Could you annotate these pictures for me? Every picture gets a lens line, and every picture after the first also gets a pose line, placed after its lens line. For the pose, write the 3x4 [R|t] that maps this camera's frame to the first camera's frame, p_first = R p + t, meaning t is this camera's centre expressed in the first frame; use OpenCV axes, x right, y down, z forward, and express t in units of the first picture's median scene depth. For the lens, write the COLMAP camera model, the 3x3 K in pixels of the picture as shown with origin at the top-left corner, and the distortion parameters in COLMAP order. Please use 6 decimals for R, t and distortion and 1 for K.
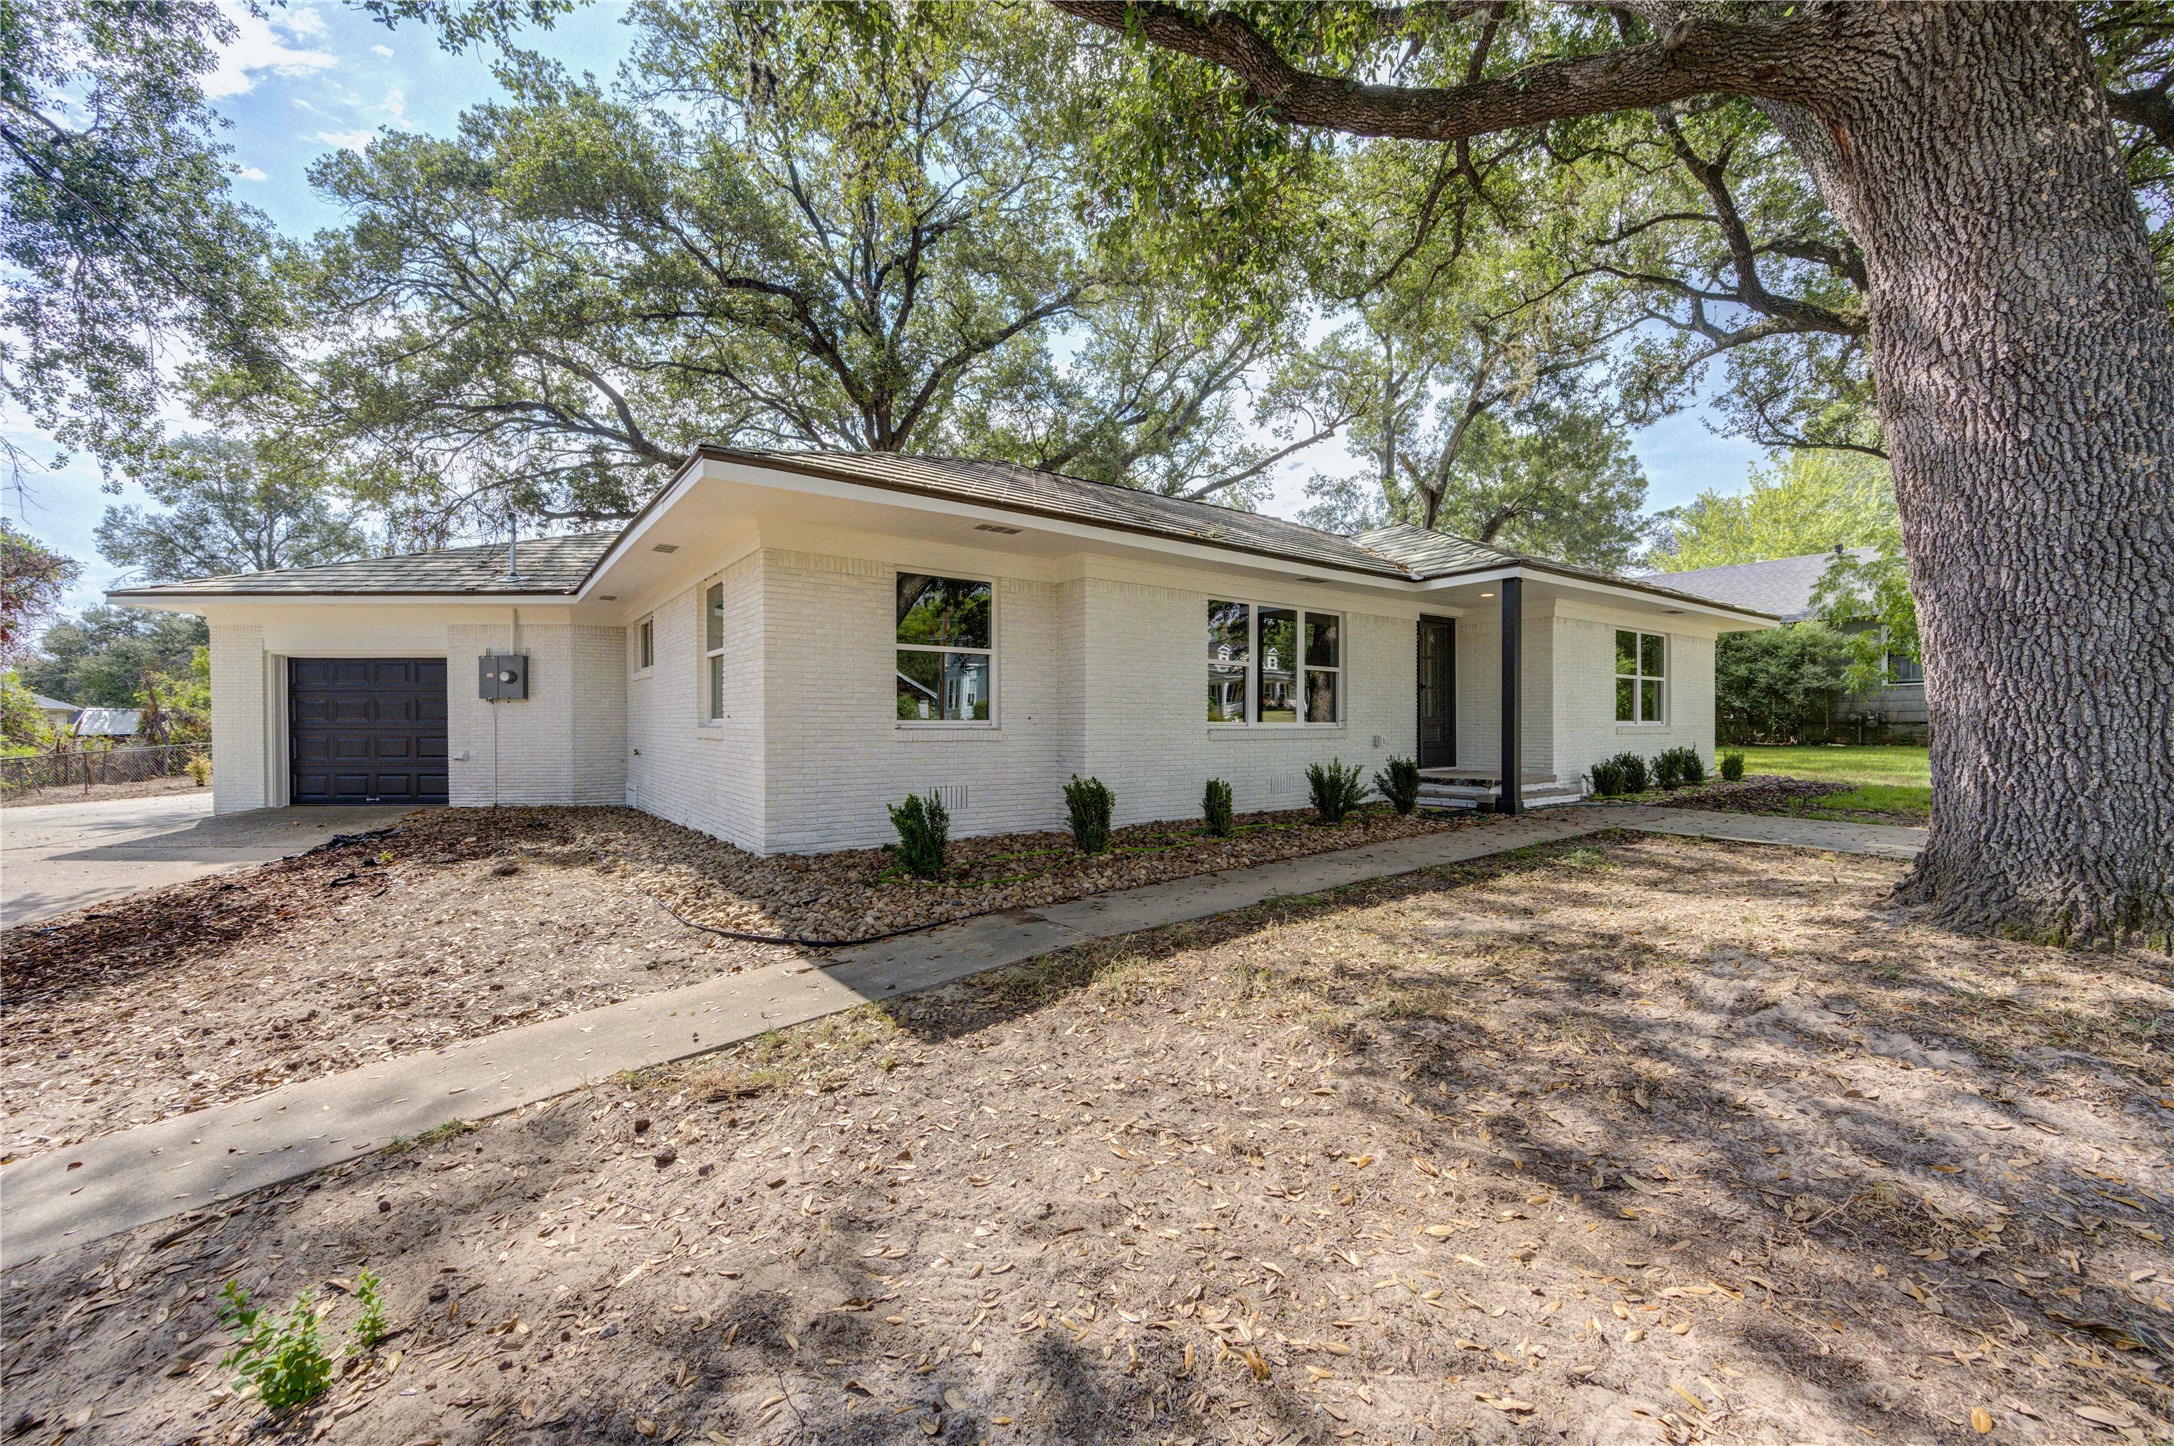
lens RADIAL K [[848.1, 0, 1094.8], [0, 848.1, 714.8], [0, 0, 1]] dist [-0.001336, -0.000051]
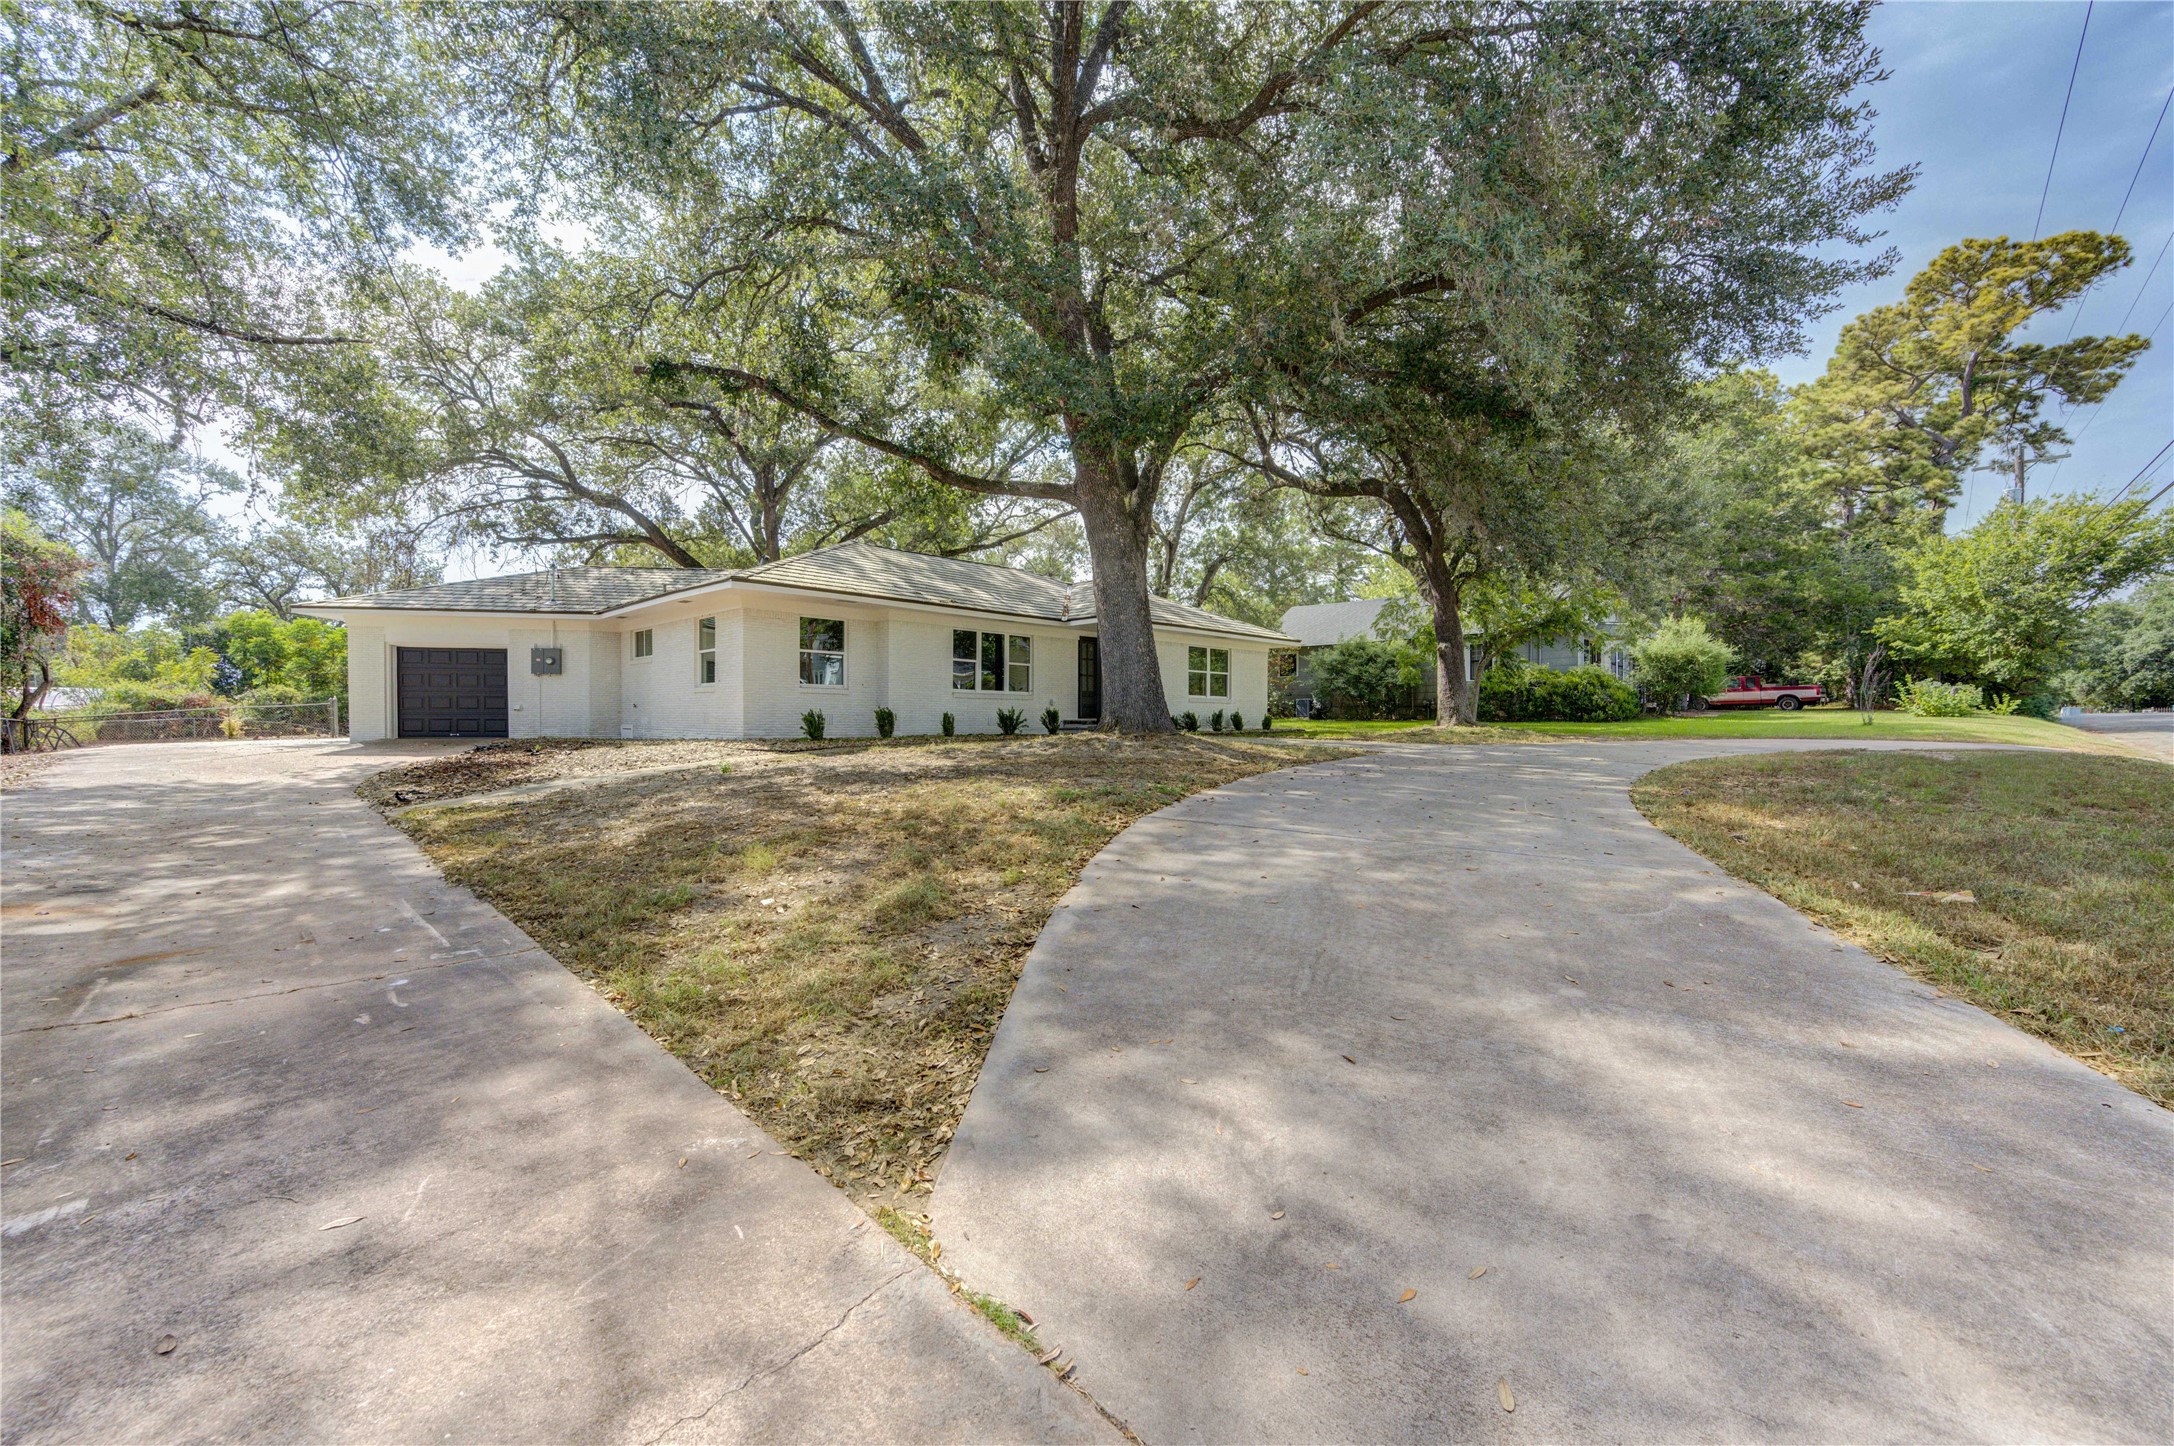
lens RADIAL K [[848.1, 0, 1095.8], [0, 848.1, 712.2], [0, 0, 1]] dist [-0.001336, -0.000051]
pose [[0.987482, 0.008651, 0.157493, 0.112710], [-0.009009, 0.999958, 0.001556, 0.043373], [-0.157473, -0.002956, 0.987519, -0.815270]]
